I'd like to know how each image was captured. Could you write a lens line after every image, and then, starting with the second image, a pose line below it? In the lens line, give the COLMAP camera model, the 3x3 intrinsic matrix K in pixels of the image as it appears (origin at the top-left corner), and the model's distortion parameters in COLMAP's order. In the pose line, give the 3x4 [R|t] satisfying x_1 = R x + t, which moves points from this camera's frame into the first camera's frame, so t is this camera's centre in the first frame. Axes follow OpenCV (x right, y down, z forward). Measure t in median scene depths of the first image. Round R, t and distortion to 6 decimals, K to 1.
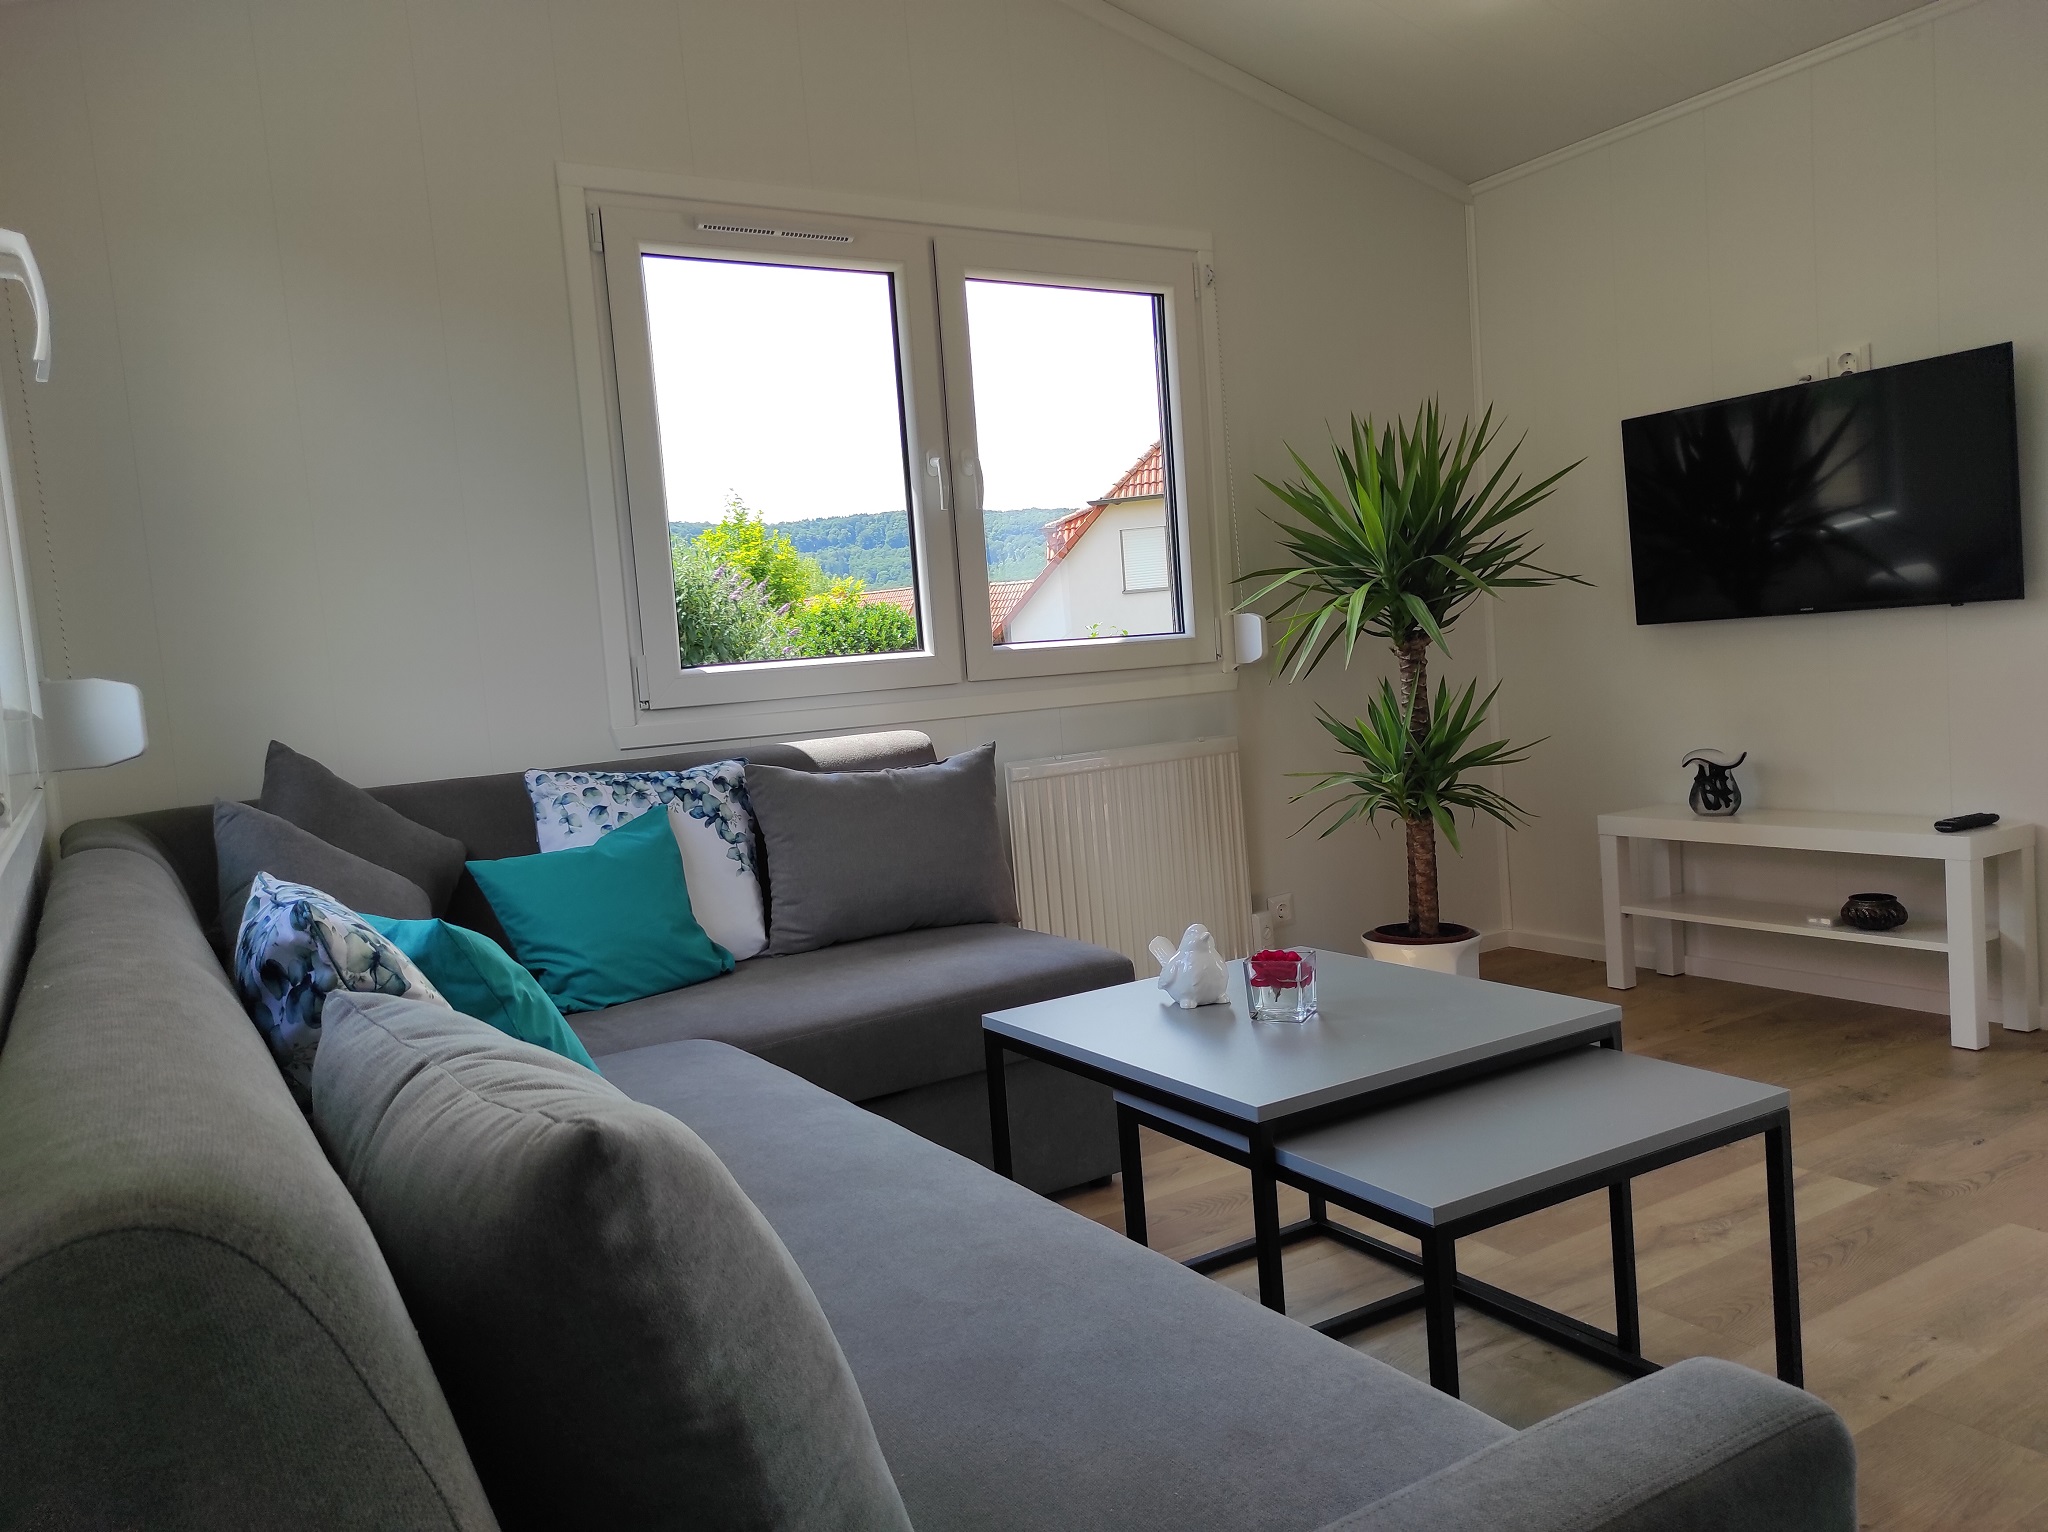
lens RADIAL K [[1506.0, 0, 1024.0], [0, 1506.0, 766.0], [0, 0, 1]] dist [0.077315, -0.060743]
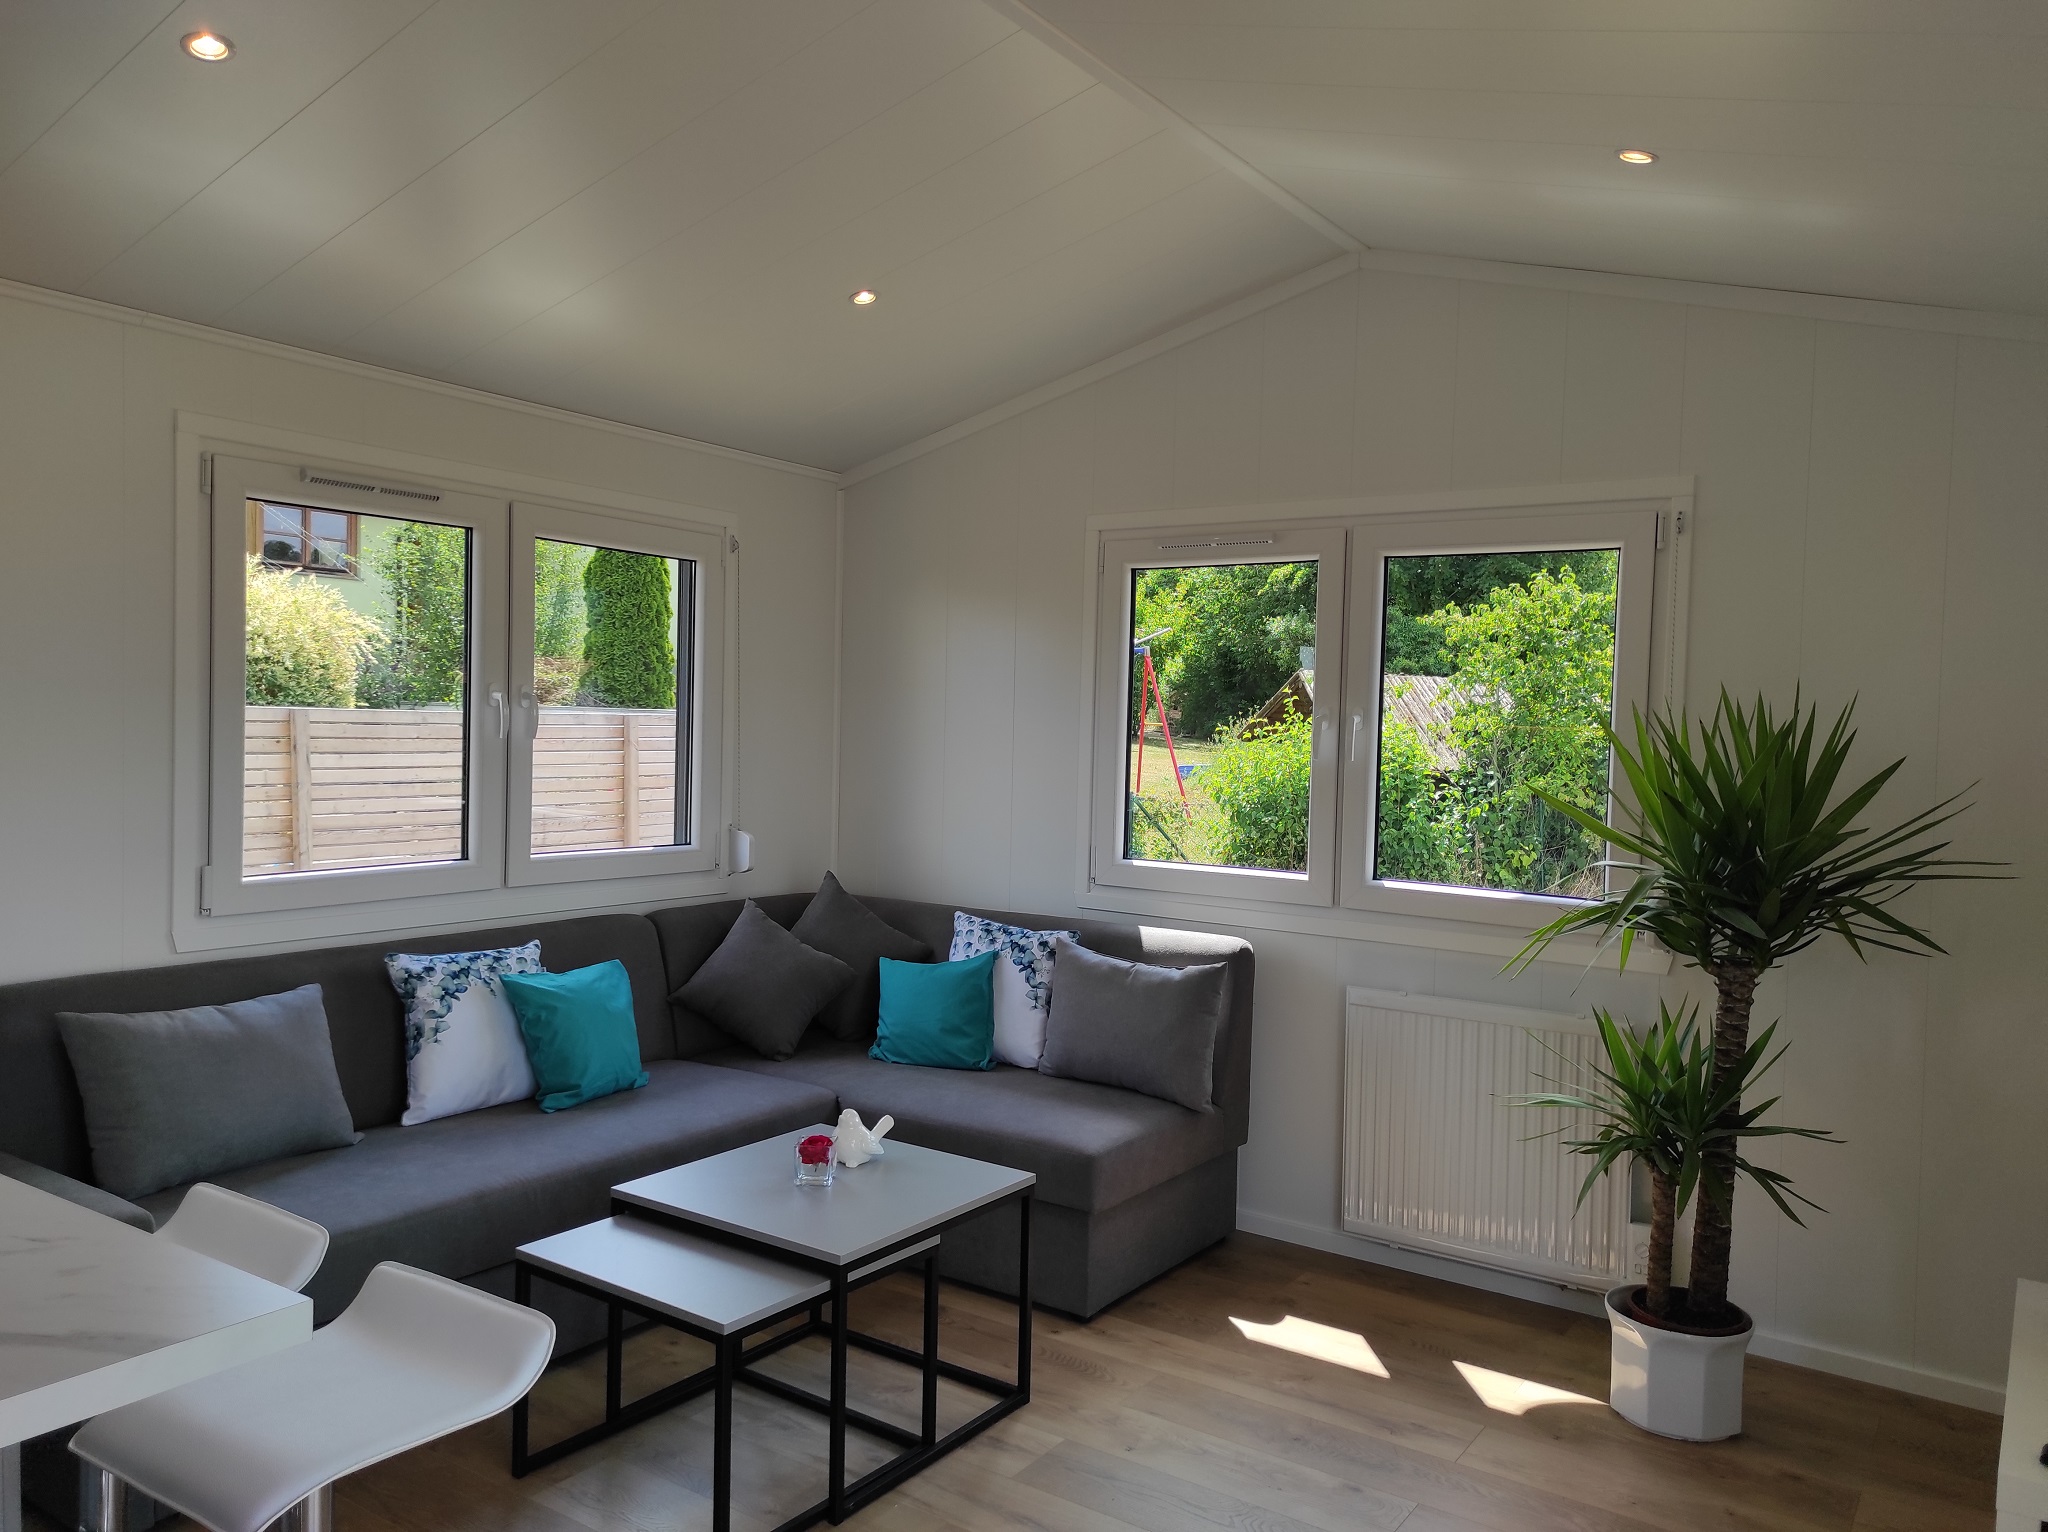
lens RADIAL K [[1506.0, 0, 1024.0], [0, 1506.0, 766.0], [0, 0, 1]] dist [0.077315, -0.060743]
pose [[0.398327, 0.117110, -0.909737, 1.044284], [-0.123803, 0.989604, 0.073184, -0.251861], [0.908850, 0.083477, 0.408685, 0.356713]]
